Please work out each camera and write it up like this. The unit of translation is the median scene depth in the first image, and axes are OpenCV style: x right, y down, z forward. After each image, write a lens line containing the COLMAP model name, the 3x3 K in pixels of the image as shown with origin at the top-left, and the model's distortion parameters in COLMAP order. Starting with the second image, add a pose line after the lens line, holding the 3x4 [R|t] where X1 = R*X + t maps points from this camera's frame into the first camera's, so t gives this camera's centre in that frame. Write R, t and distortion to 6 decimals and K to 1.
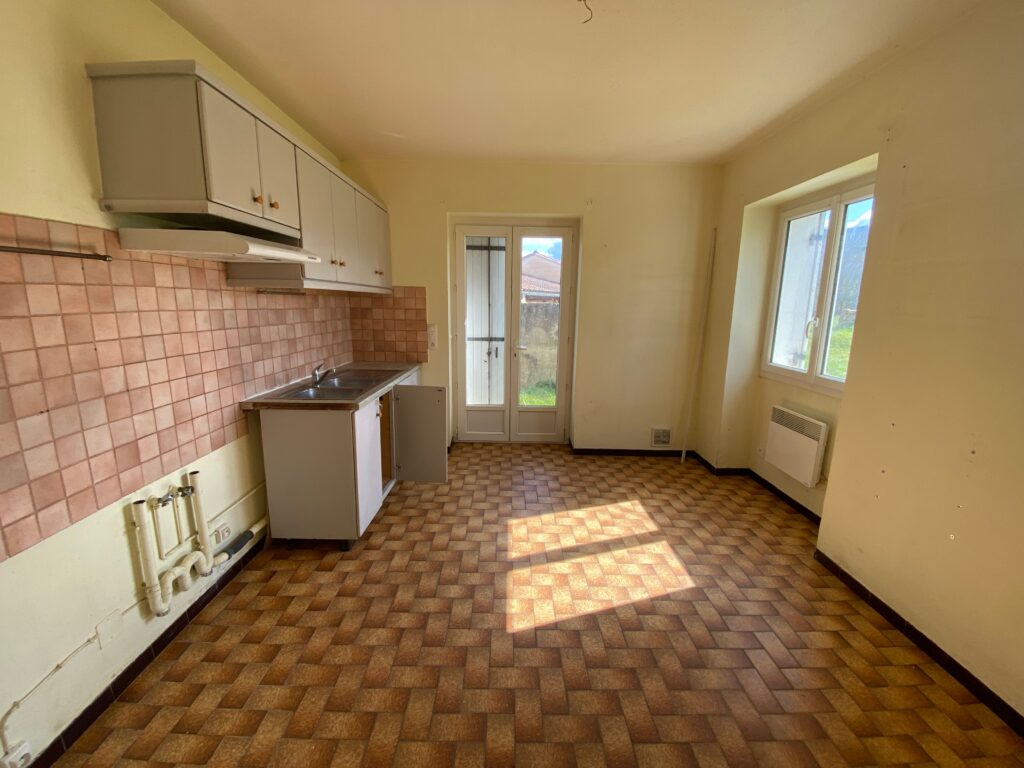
lens RADIAL K [[416.2, 0, 512.0], [0, 416.2, 382.3], [0, 0, 1]] dist [-0.006239, -0.008601]
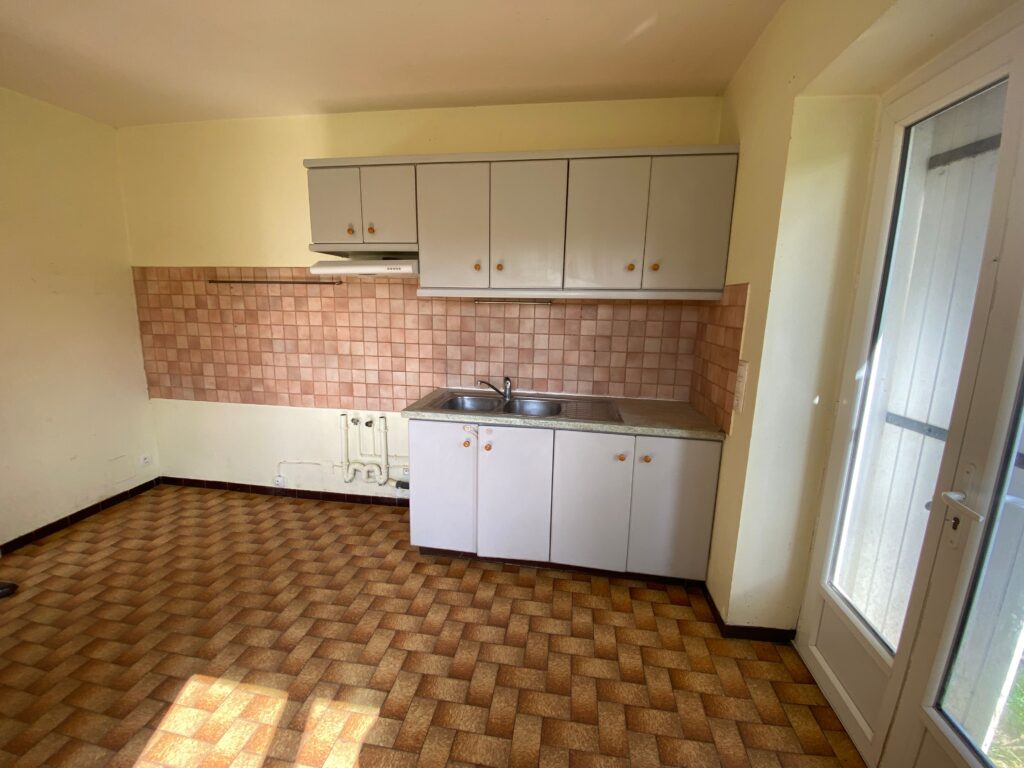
lens RADIAL K [[416.2, 0, 517.5], [0, 416.2, 379.6], [0, 0, 1]] dist [-0.006239, -0.008601]
pose [[-0.157534, 0.165829, -0.973491, 0.614542], [-0.208906, 0.957893, 0.196977, -0.318073], [0.965164, 0.234398, -0.116258, 1.582287]]
